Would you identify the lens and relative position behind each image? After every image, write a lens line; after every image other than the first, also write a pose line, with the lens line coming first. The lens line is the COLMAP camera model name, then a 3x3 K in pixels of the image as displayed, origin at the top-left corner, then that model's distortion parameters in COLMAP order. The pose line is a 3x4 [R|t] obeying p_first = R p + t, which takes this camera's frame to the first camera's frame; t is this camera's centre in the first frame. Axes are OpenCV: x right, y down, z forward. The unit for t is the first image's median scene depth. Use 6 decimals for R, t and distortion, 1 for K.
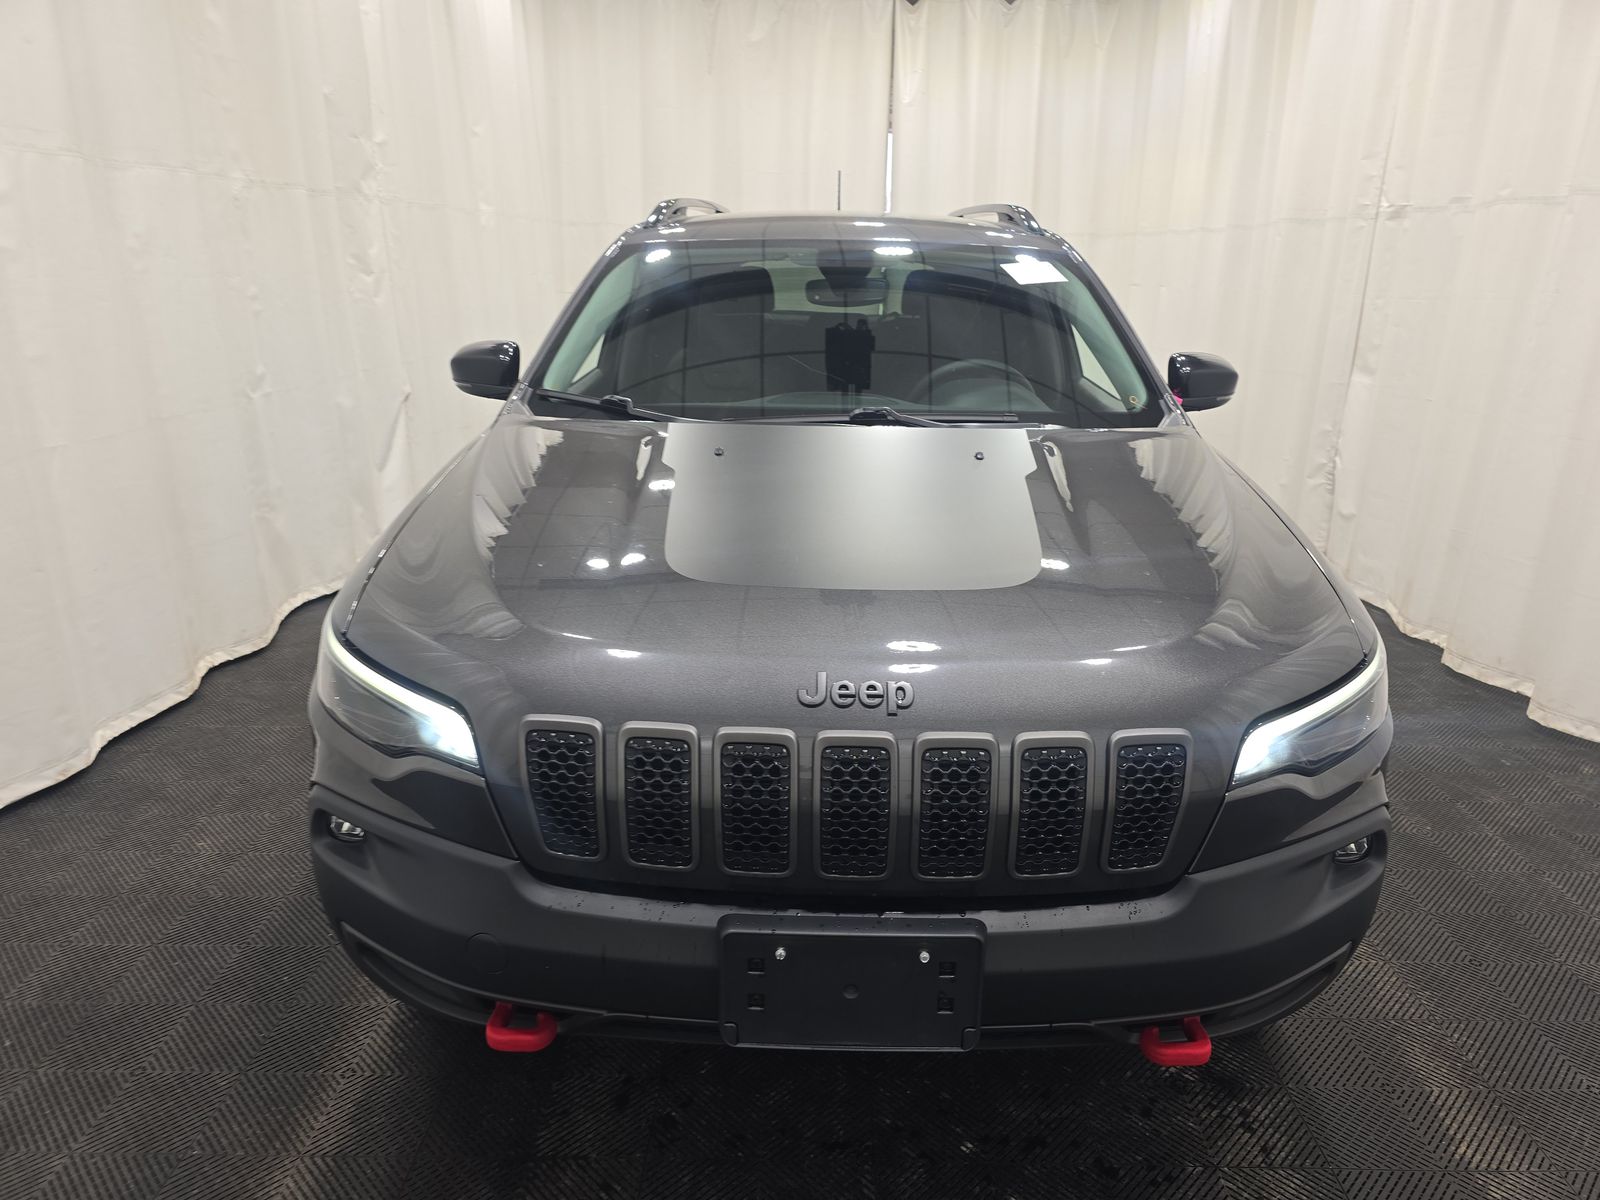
lens RADIAL K [[1120.3, 0, 800.0], [0, 1120.3, 600.0], [0, 0, 1]] dist [-0.029282, -0.000539]
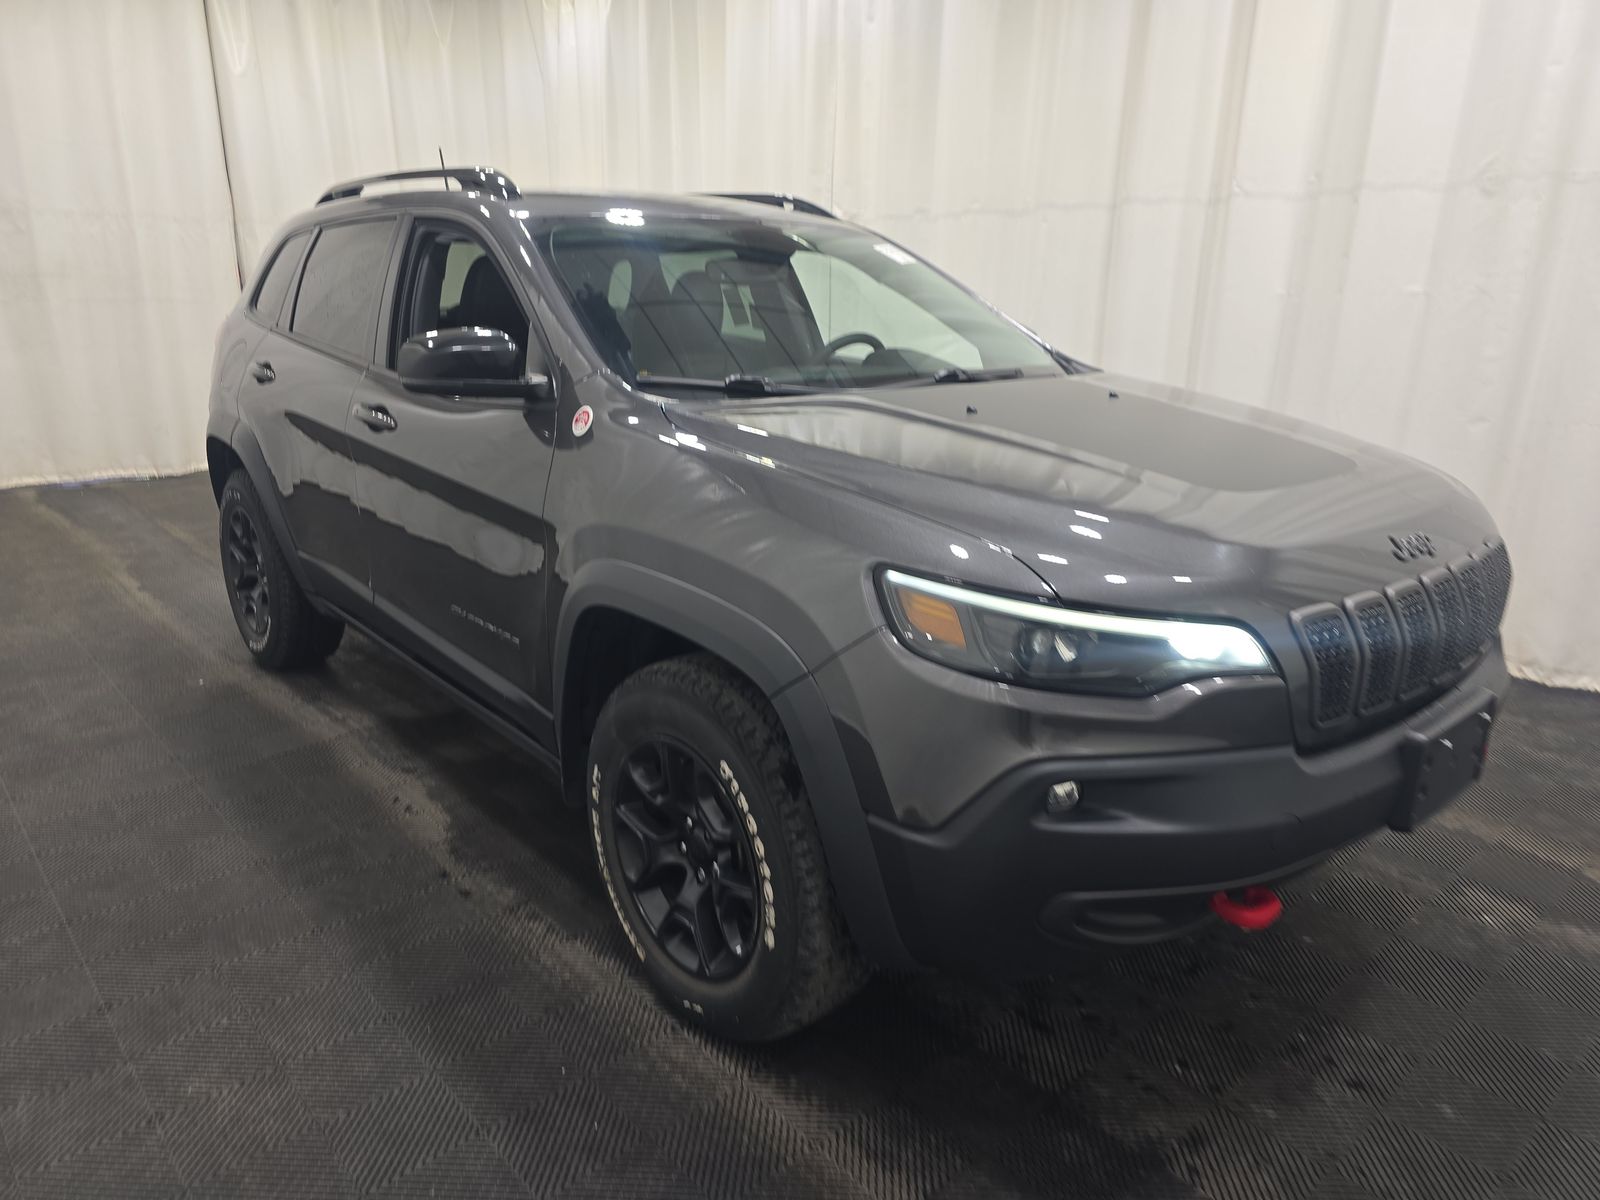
lens RADIAL K [[1069.7, 0, 800.0], [0, 1069.7, 600.0], [0, 0, 1]] dist [0.026595, 0.000338]
pose [[0.742041, -0.185971, 0.644042, -0.457369], [0.182041, 0.980548, 0.073398, -0.030309], [-0.645164, 0.062778, 0.761461, 0.161284]]
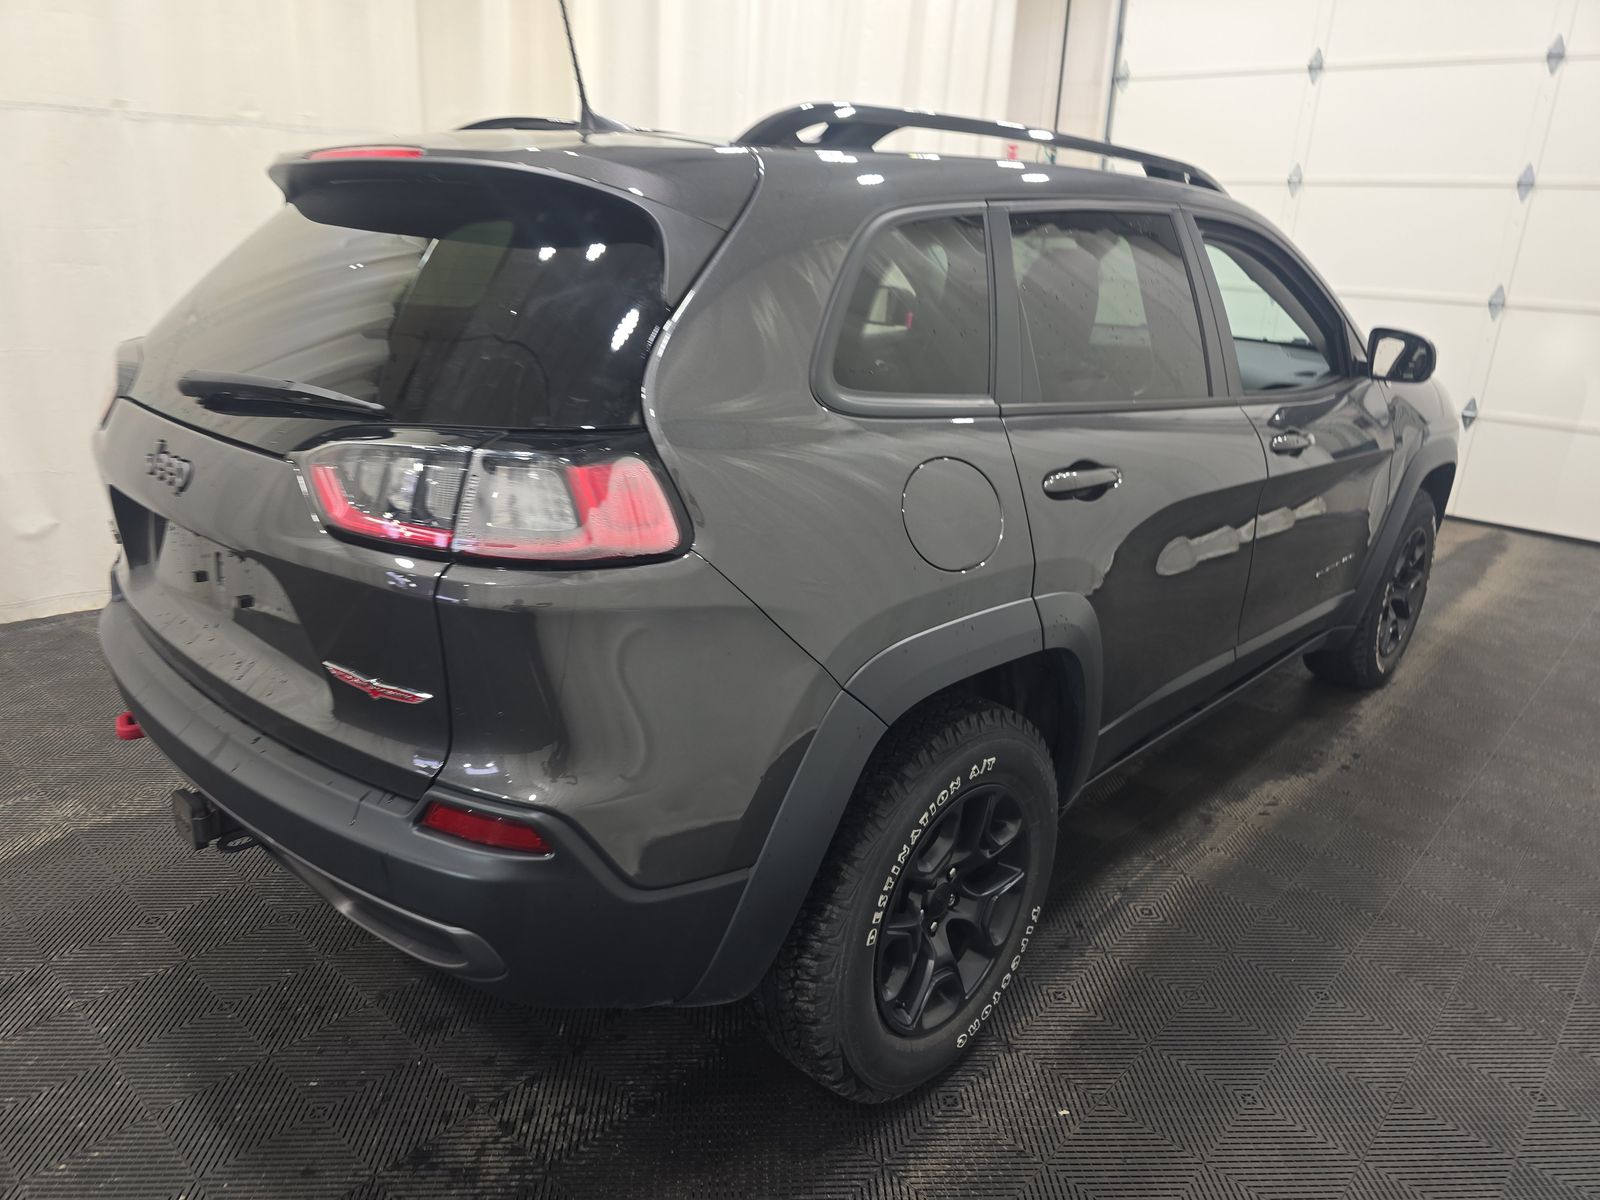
lens RADIAL K [[1120.3, 0, 800.0], [0, 1120.3, 600.0], [0, 0, 1]] dist [-0.029282, -0.000539]
pose [[-0.735964, -0.256871, 0.626398, -0.419894], [0.155248, 0.836542, 0.525448, -0.443563], [-0.658981, 0.483958, -0.575786, 1.429371]]
